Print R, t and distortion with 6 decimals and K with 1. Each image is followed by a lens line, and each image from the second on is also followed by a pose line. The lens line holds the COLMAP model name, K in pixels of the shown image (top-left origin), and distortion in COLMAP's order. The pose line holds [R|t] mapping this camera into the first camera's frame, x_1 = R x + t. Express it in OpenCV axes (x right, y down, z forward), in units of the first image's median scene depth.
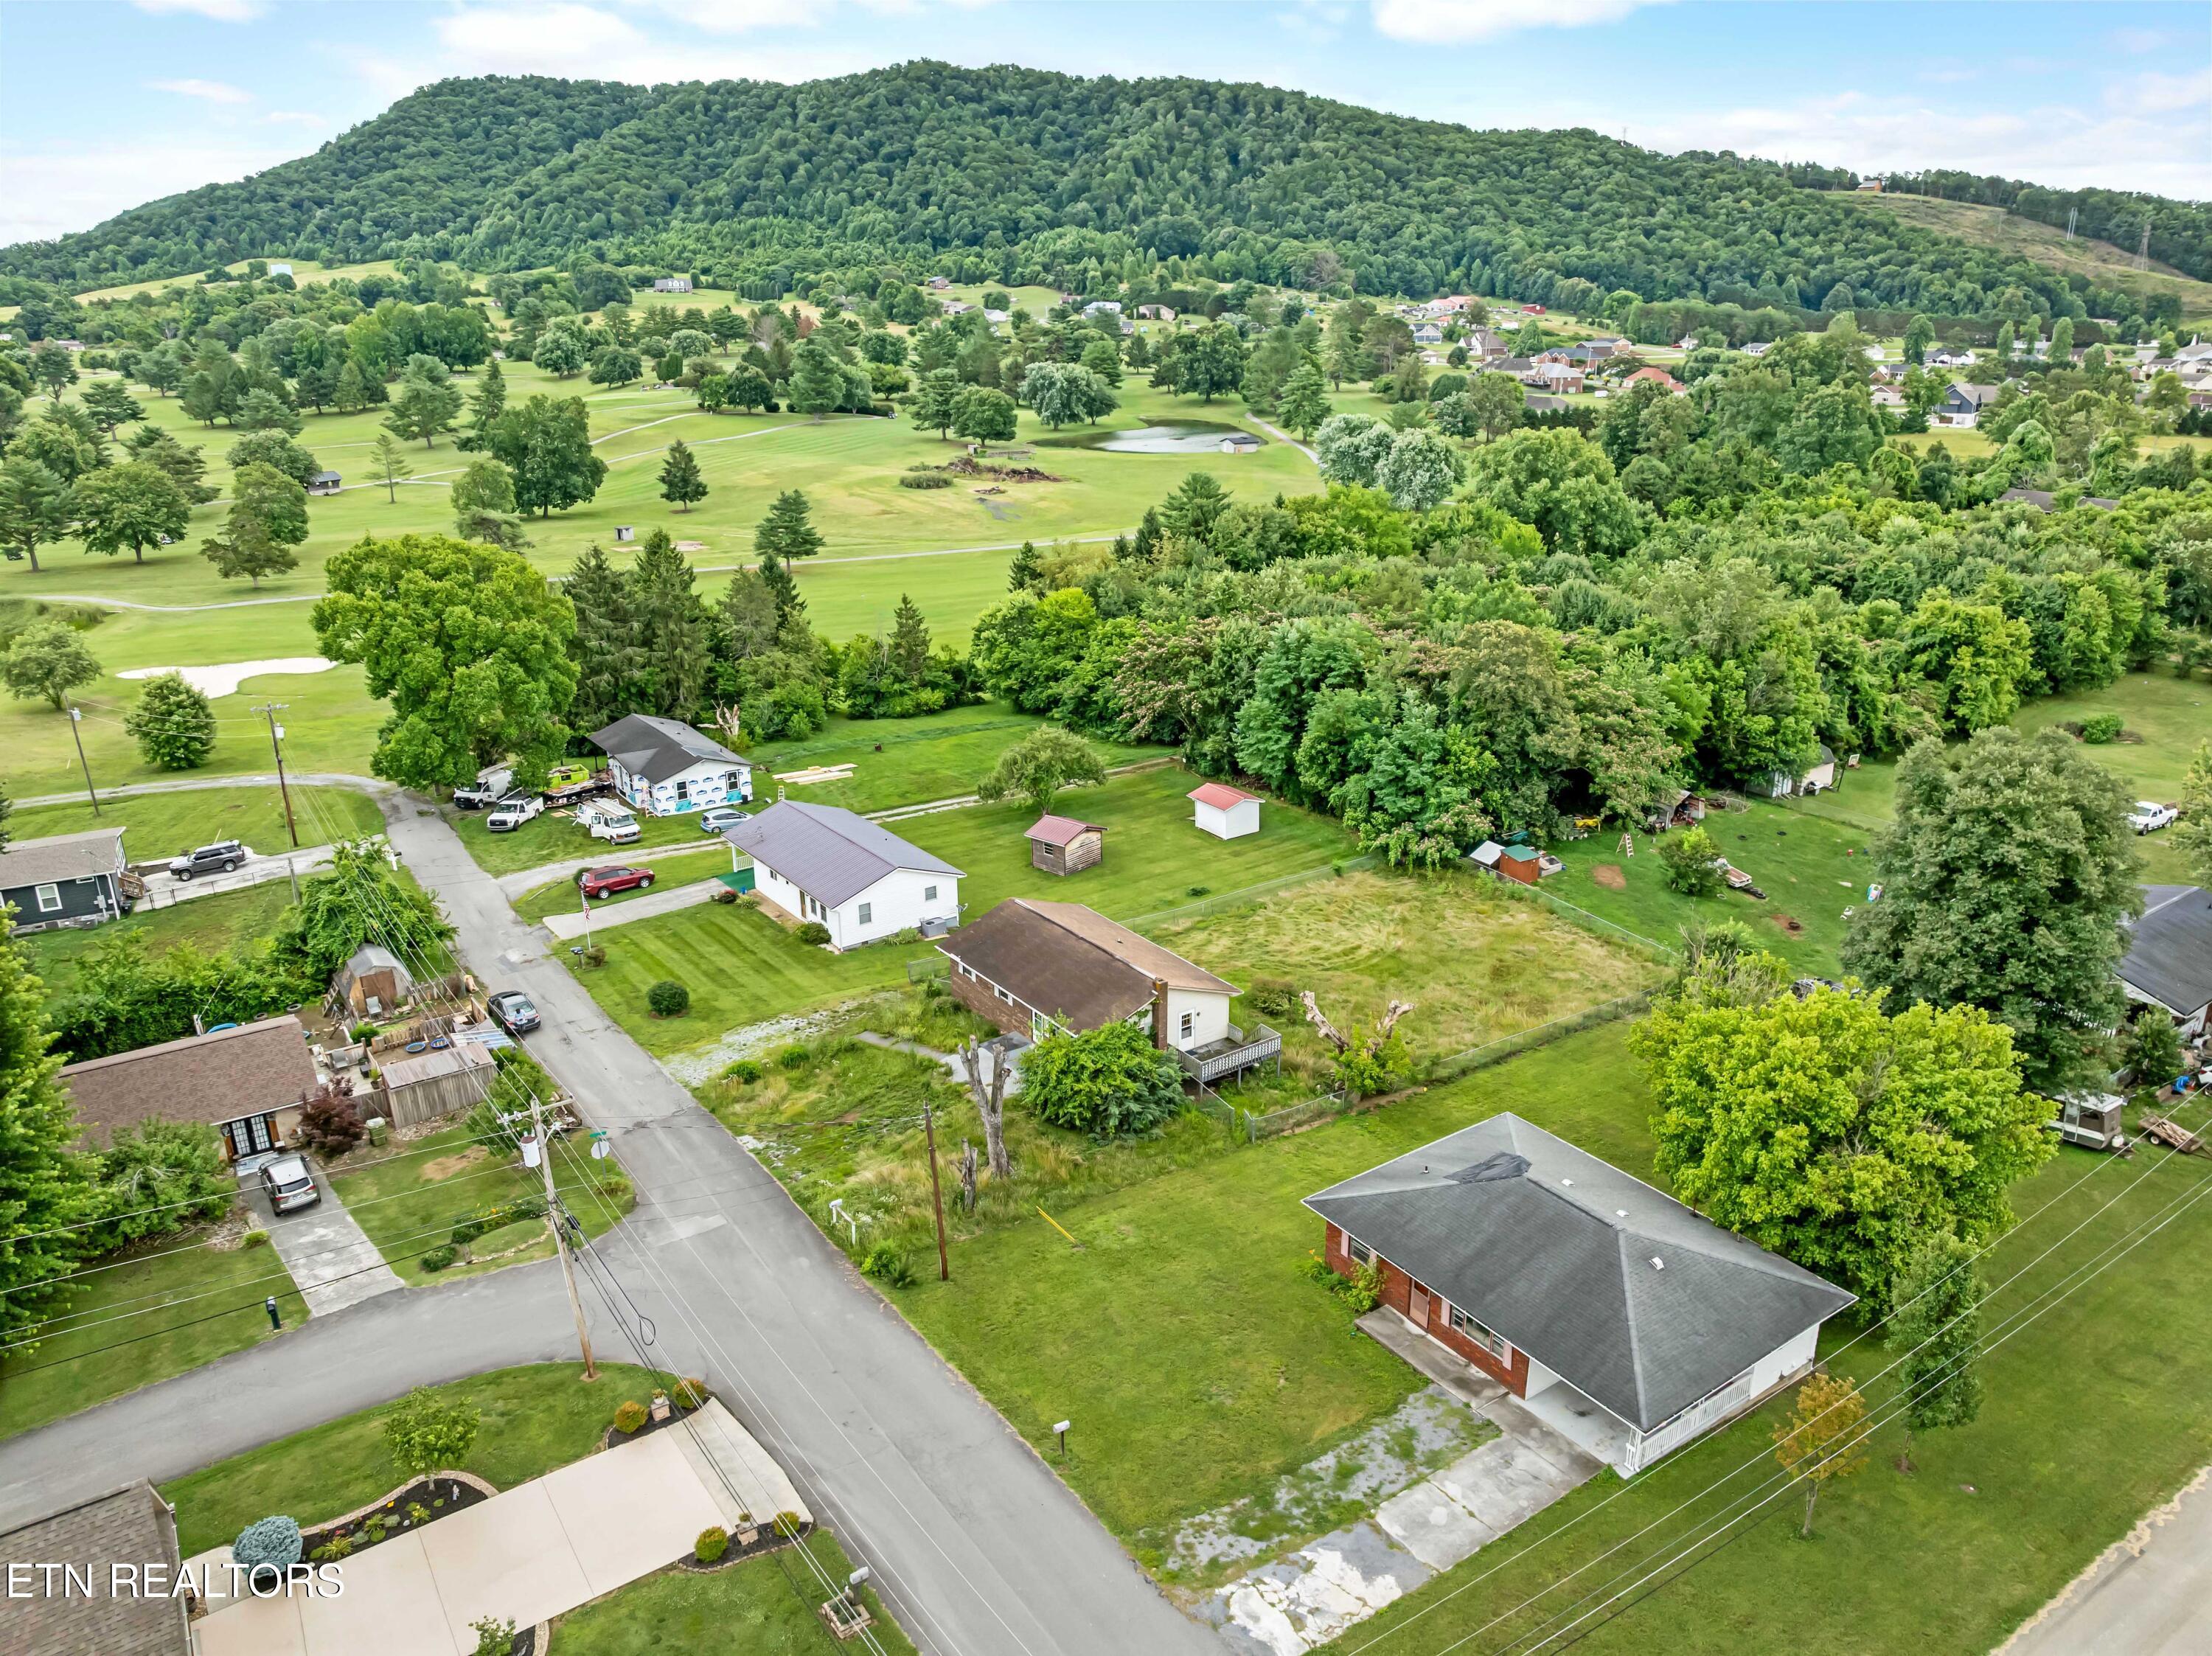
lens RADIAL K [[1555.5, 0, 1106.0], [0, 1555.5, 828.0], [0, 0, 1]] dist [-0.047626, 0.016202]
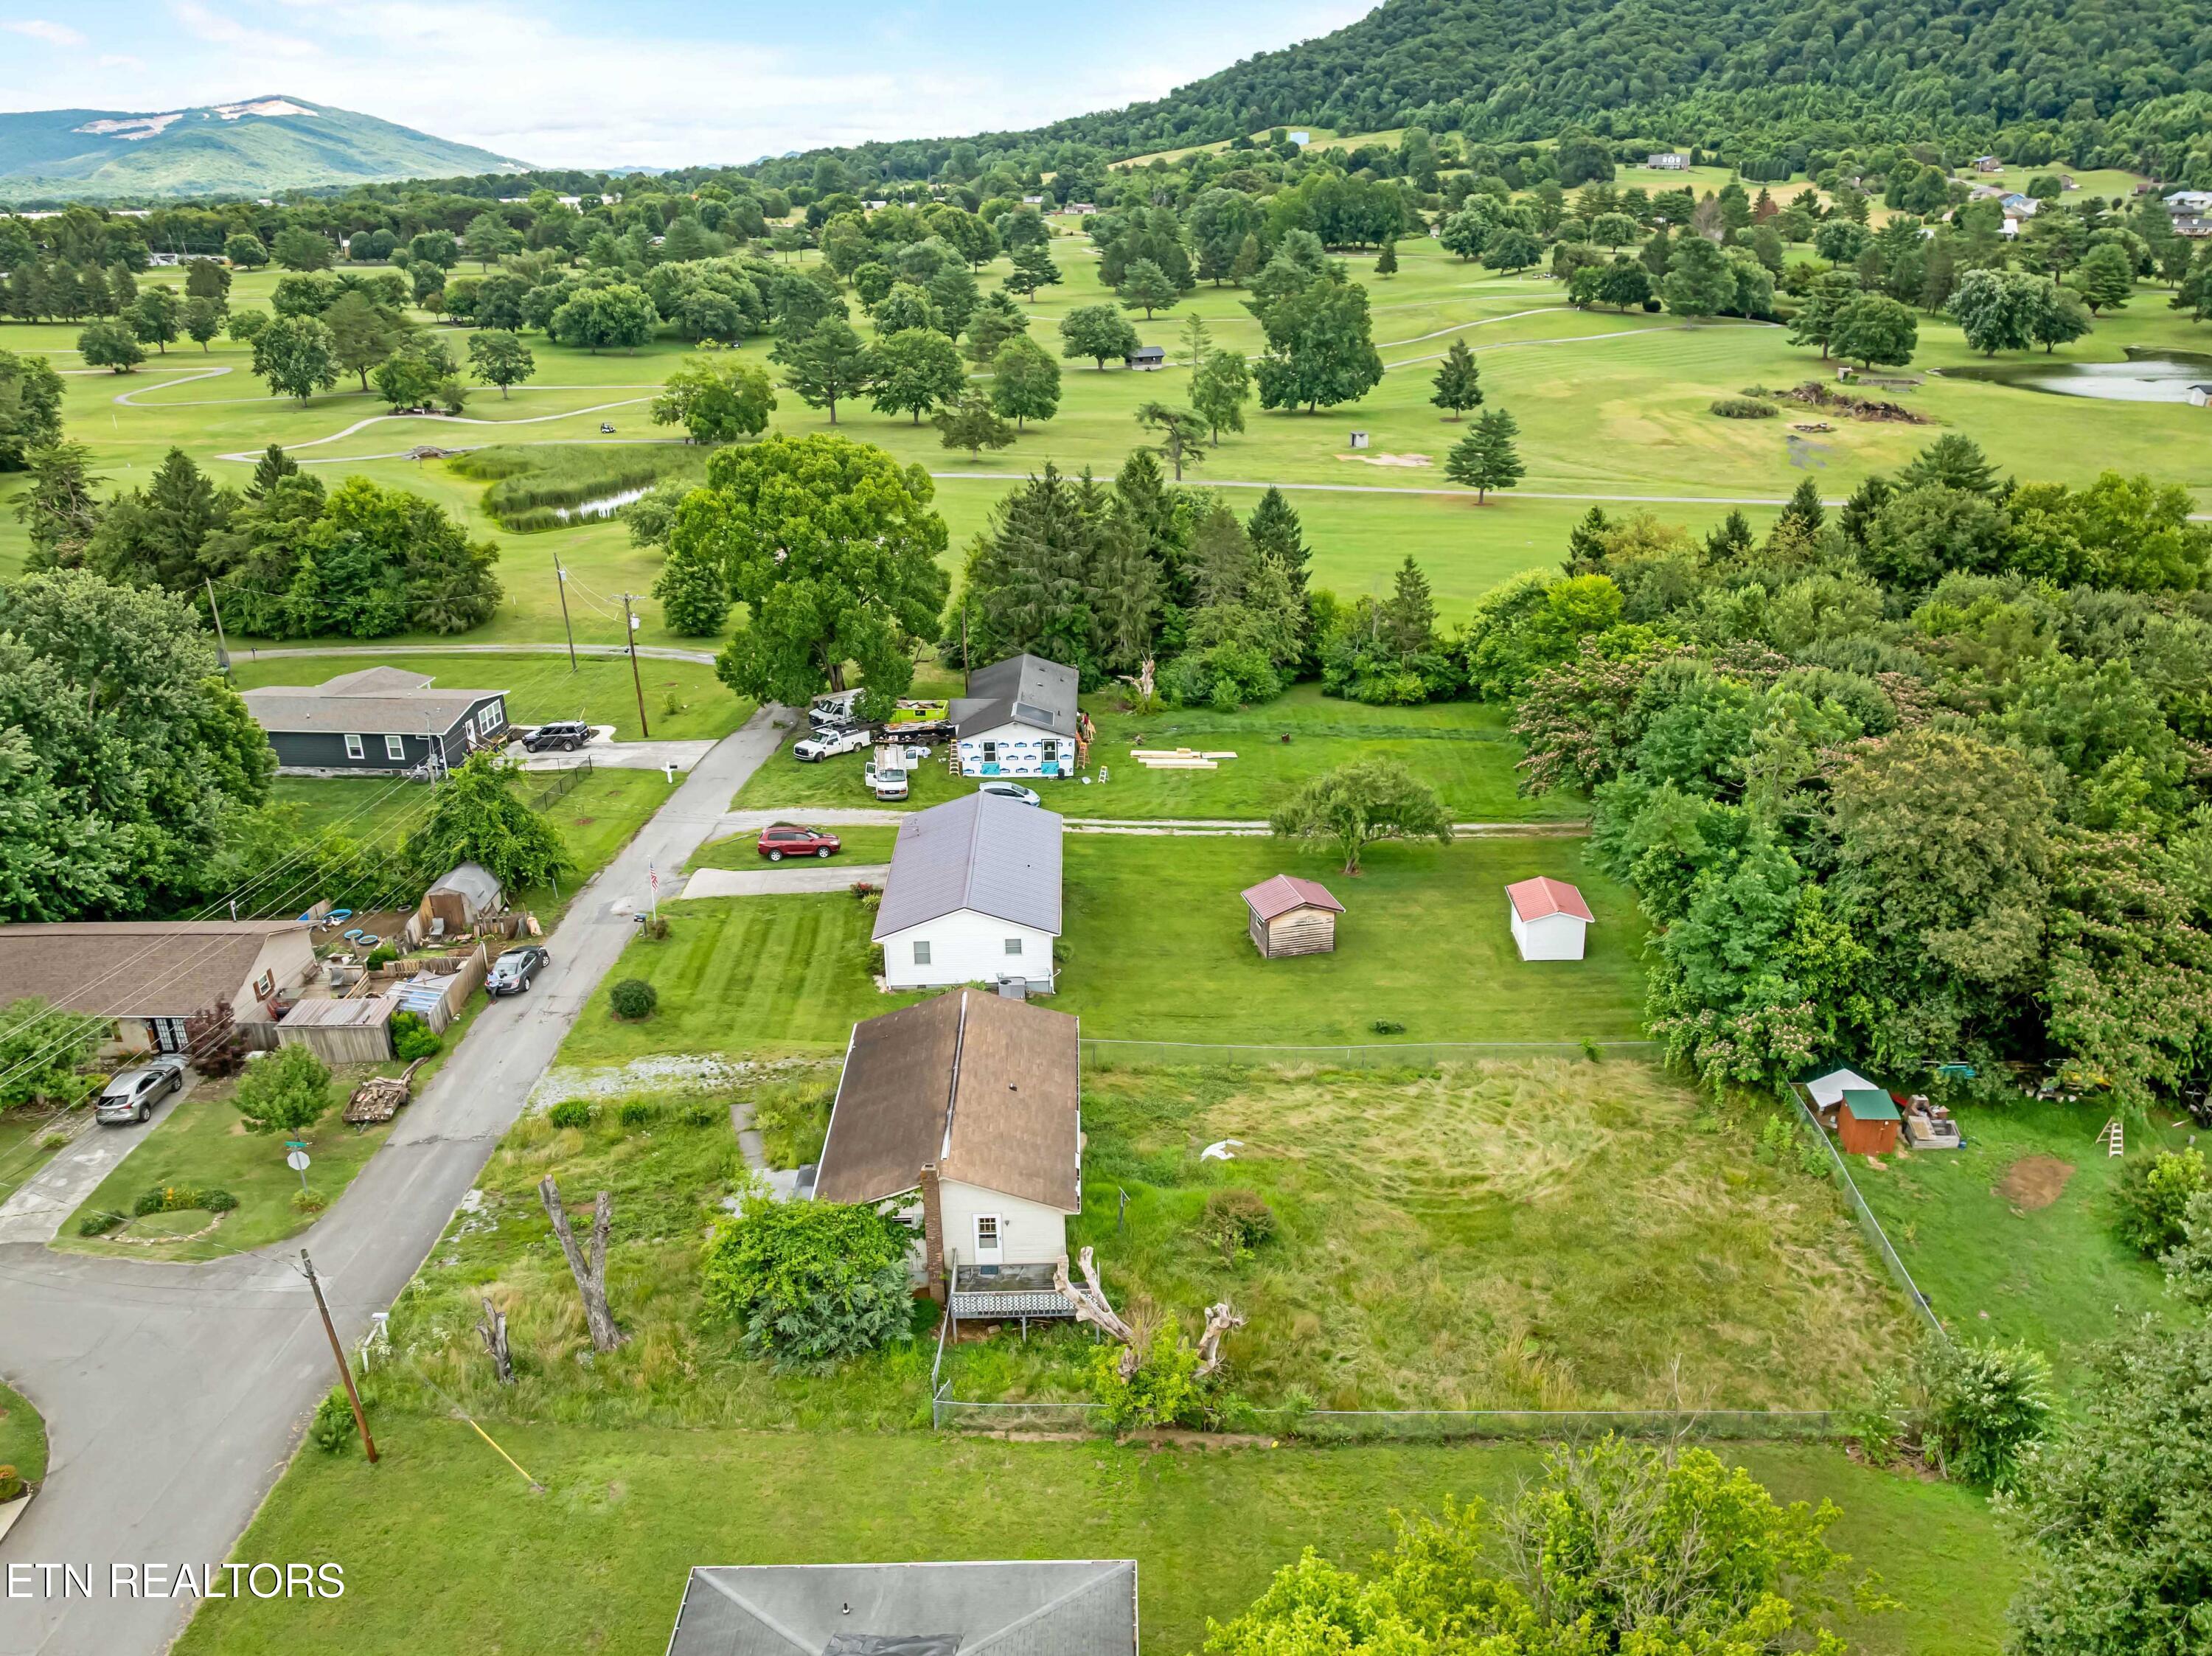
lens RADIAL K [[1653.2, 0, 1139.7], [0, 1653.2, 839.3], [0, 0, 1]] dist [-0.059095, 0.035260]
pose [[0.834016, 0.211333, -0.509662, 0.168345], [-0.182239, 0.977408, 0.107067, -0.053378], [0.520775, 0.003584, 0.853687, 0.138667]]
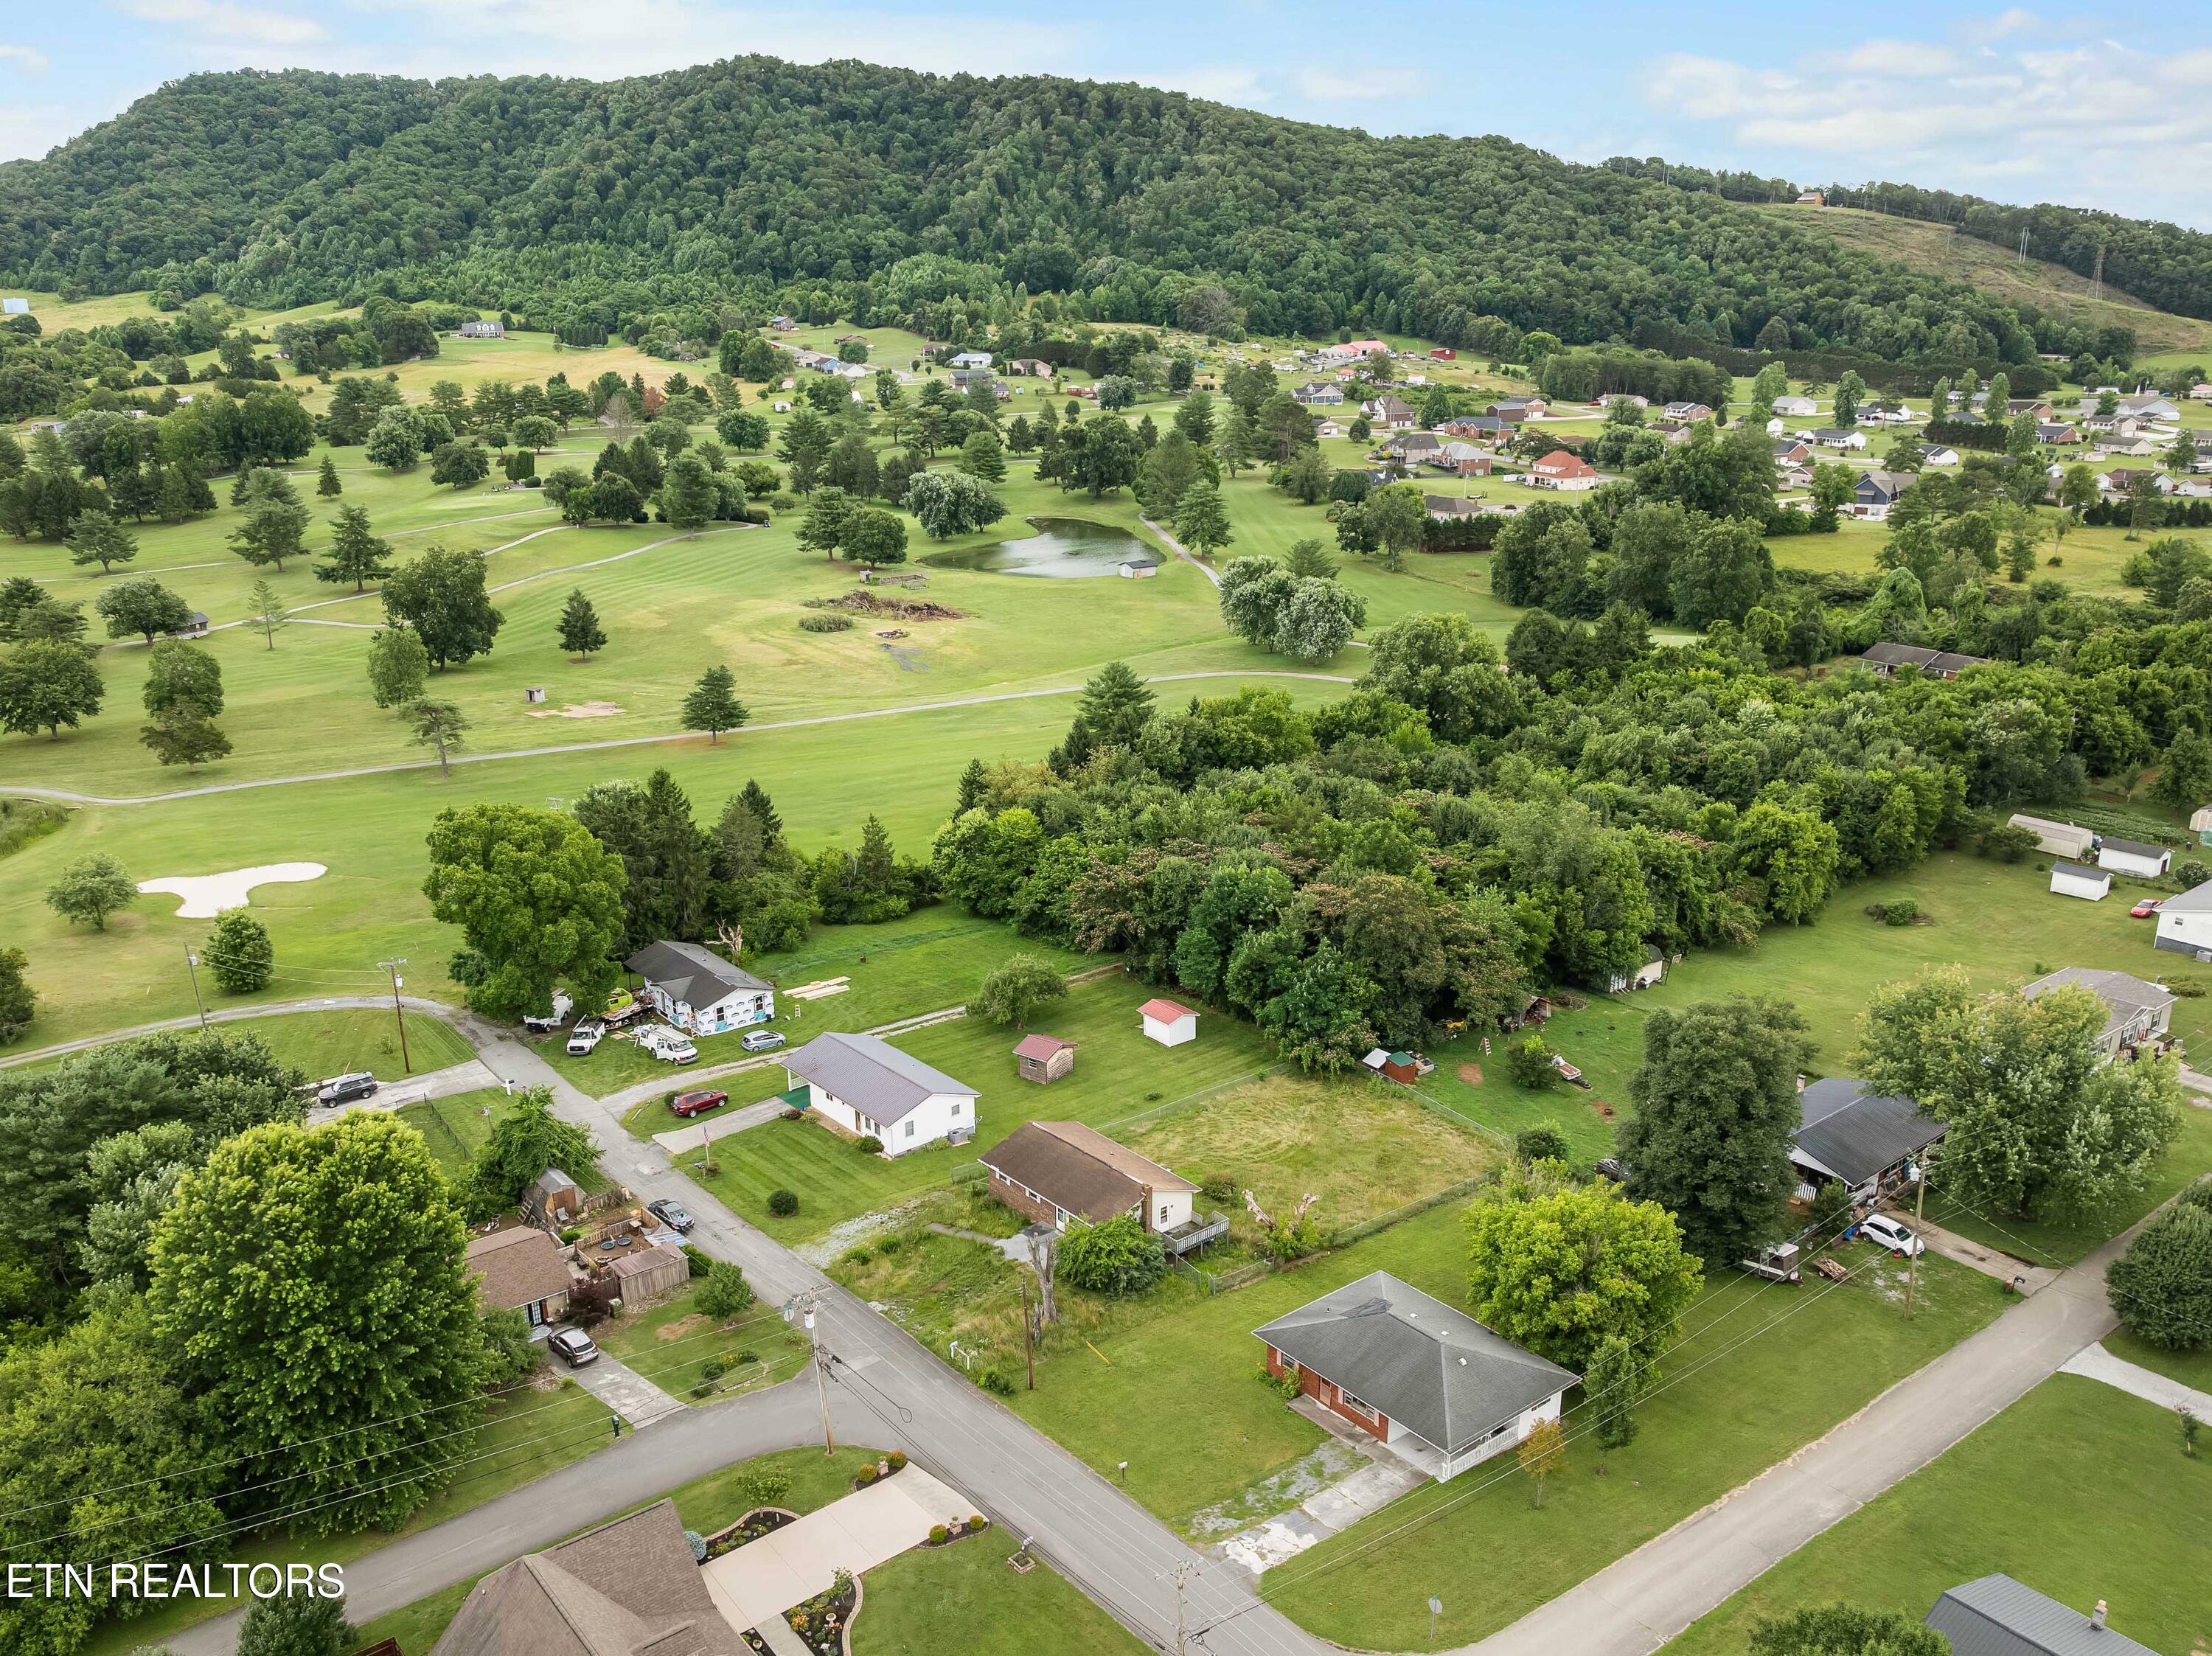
lens RADIAL K [[1808.9, 0, 1050.0], [0, 1808.9, 917.0], [0, 0, 1]] dist [-0.035436, -0.006869]
pose [[0.998748, -0.024231, 0.043761, -0.044029], [0.024067, 0.999701, 0.004275, -0.058025], [-0.043851, -0.003216, 0.999033, -0.245694]]
